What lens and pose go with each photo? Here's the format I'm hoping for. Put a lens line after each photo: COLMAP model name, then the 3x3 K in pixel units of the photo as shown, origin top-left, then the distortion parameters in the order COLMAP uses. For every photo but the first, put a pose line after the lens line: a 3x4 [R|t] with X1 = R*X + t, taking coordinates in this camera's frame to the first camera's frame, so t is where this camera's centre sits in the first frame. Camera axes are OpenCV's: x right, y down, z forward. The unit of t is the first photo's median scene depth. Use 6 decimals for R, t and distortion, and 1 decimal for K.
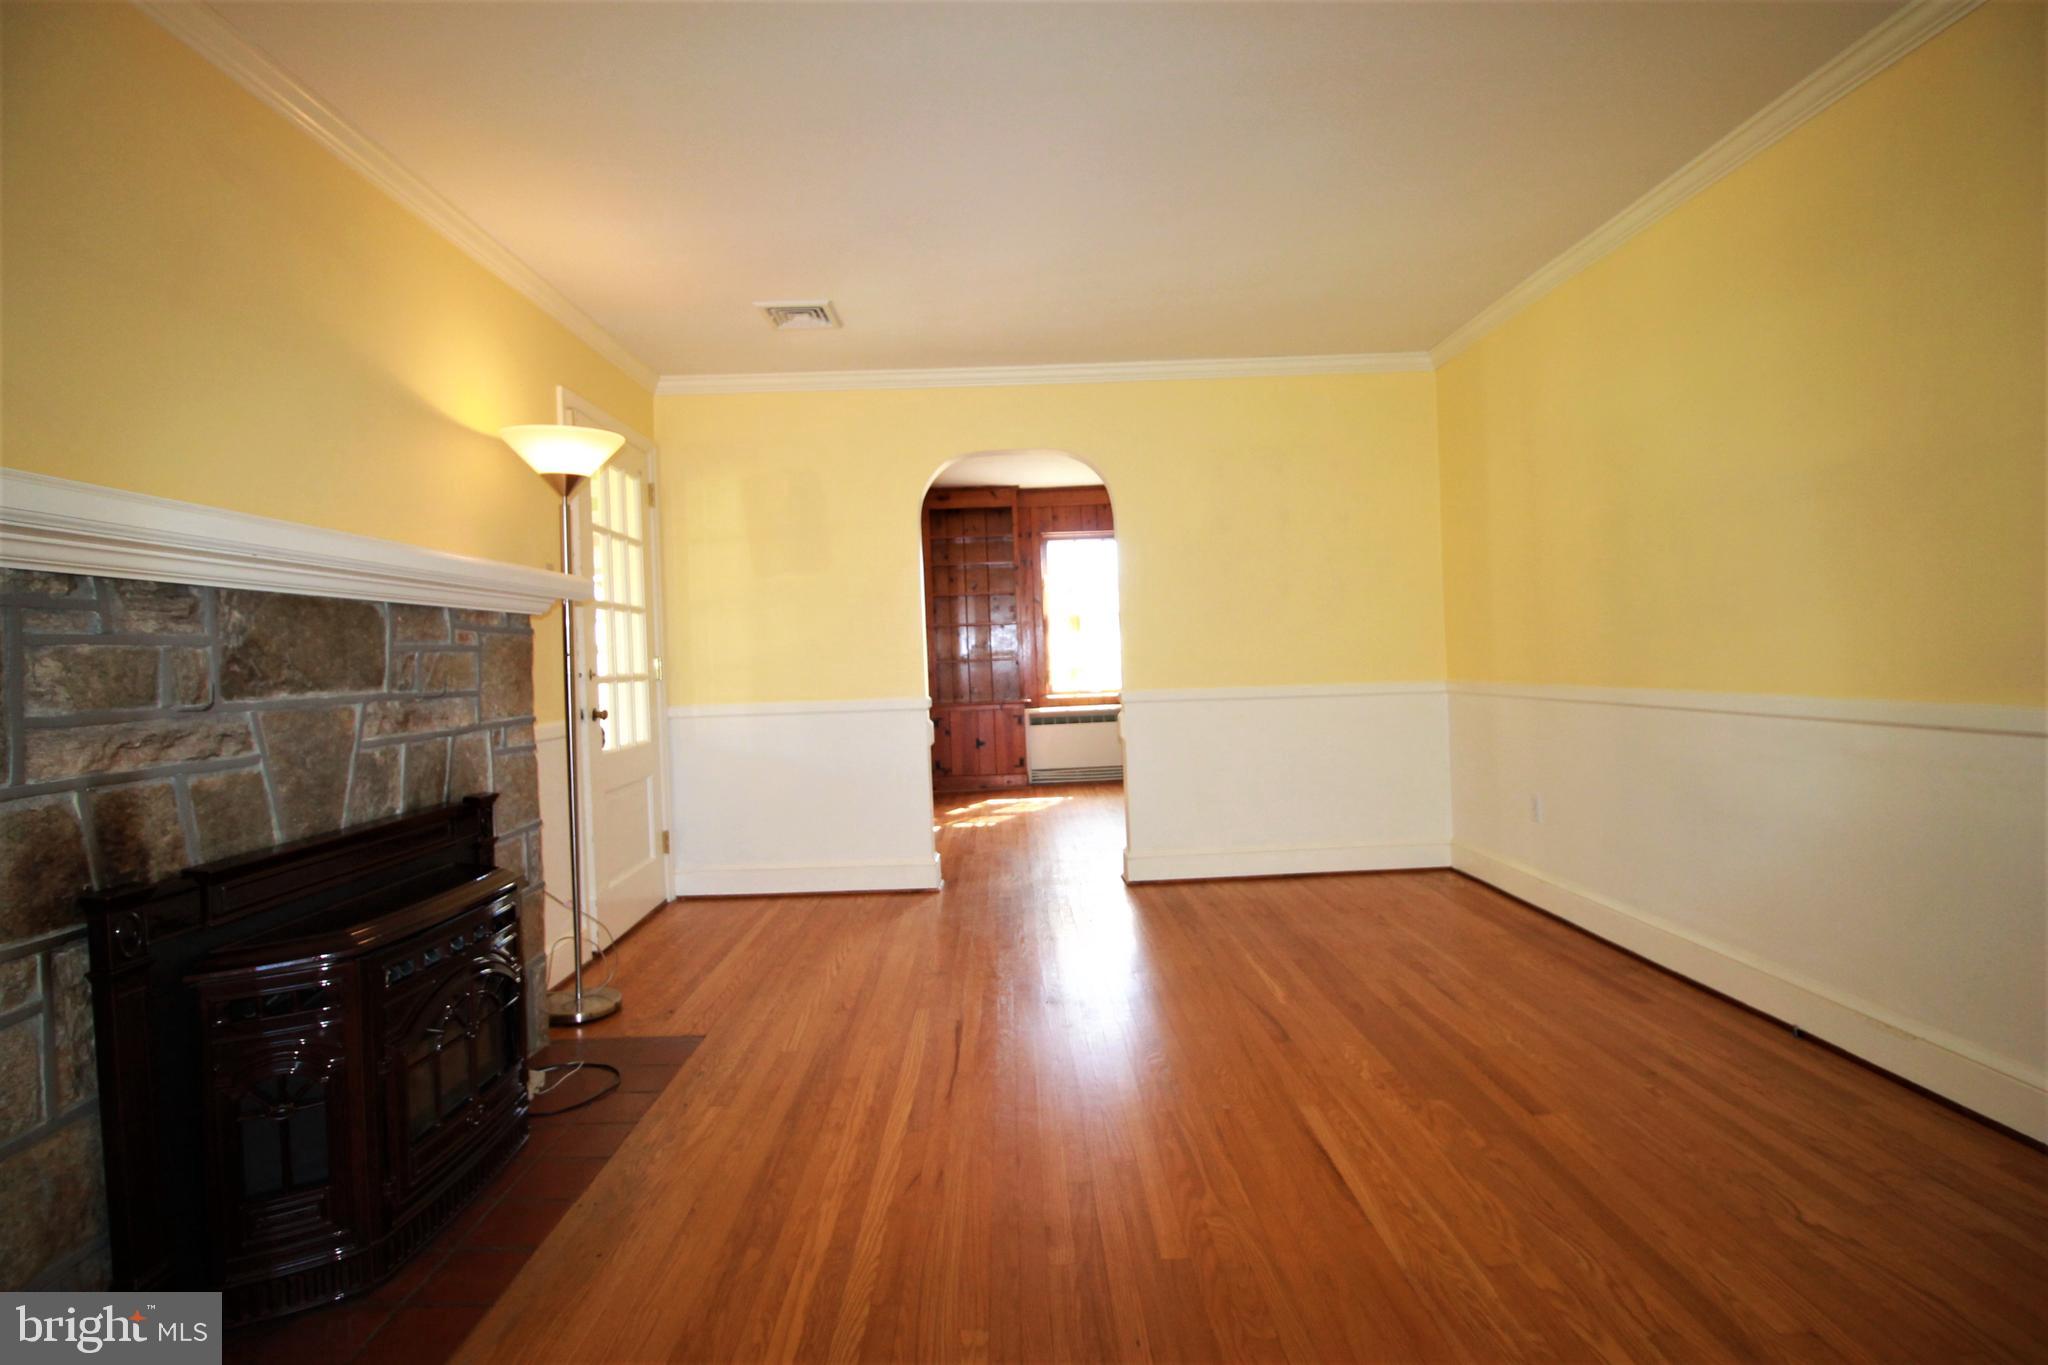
lens RADIAL K [[970.0, 0, 1025.4], [0, 970.0, 657.8], [0, 0, 1]] dist [-0.000201, -0.000038]
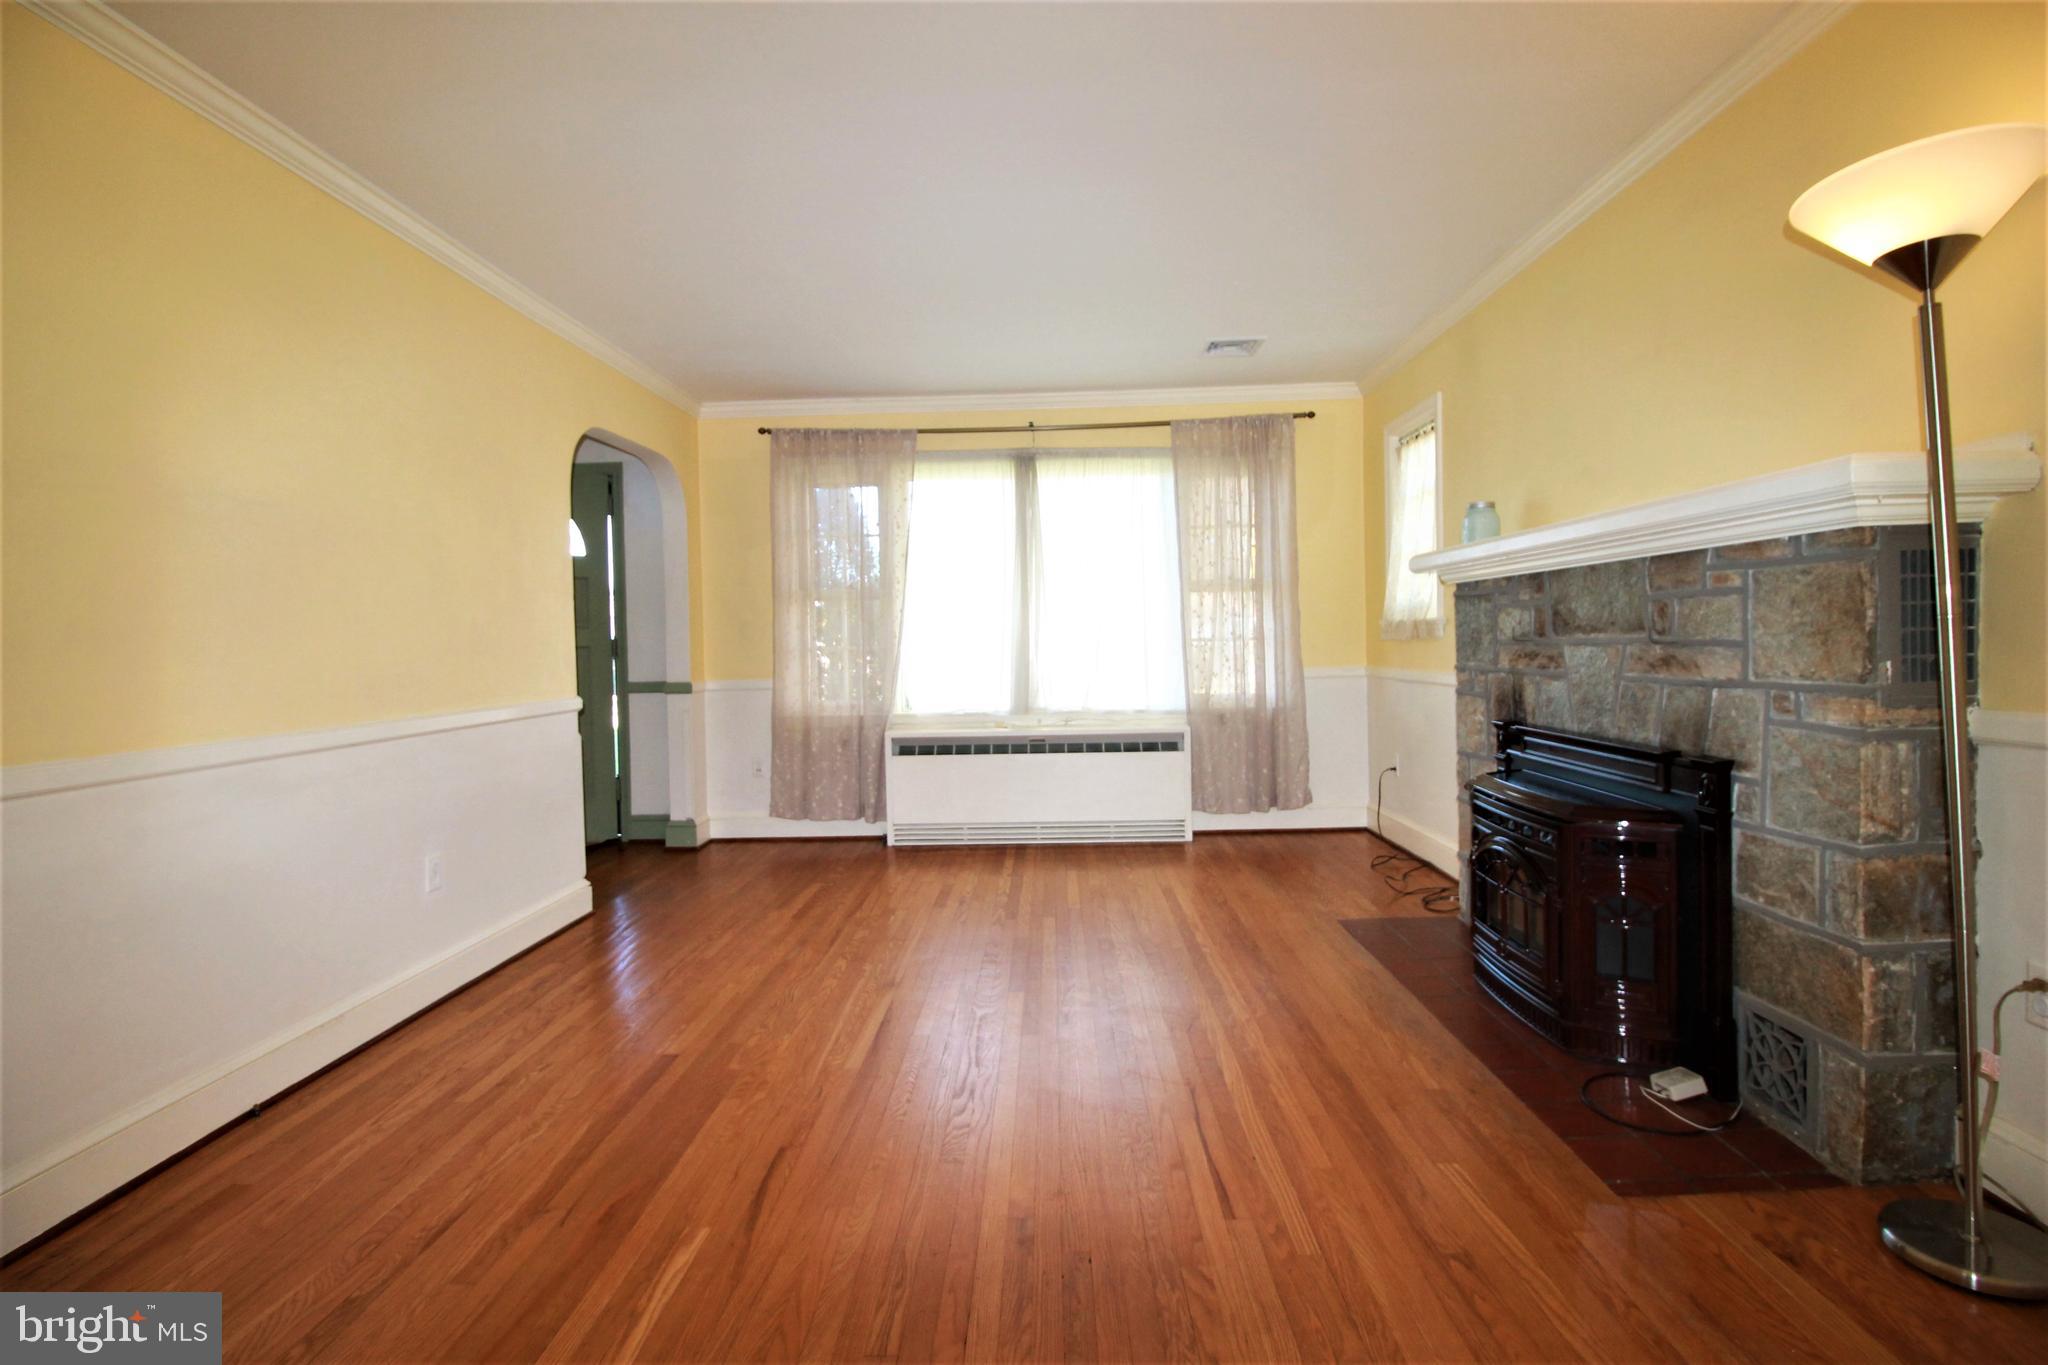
lens RADIAL K [[970.0, 0, 1025.4], [0, 970.0, 657.8], [0, 0, 1]] dist [-0.000201, -0.000038]
pose [[-0.996885, 0.062743, 0.047779, 0.013226], [0.063655, 0.997813, 0.017826, -0.005514], [-0.046556, 0.020812, -0.998699, 1.886109]]
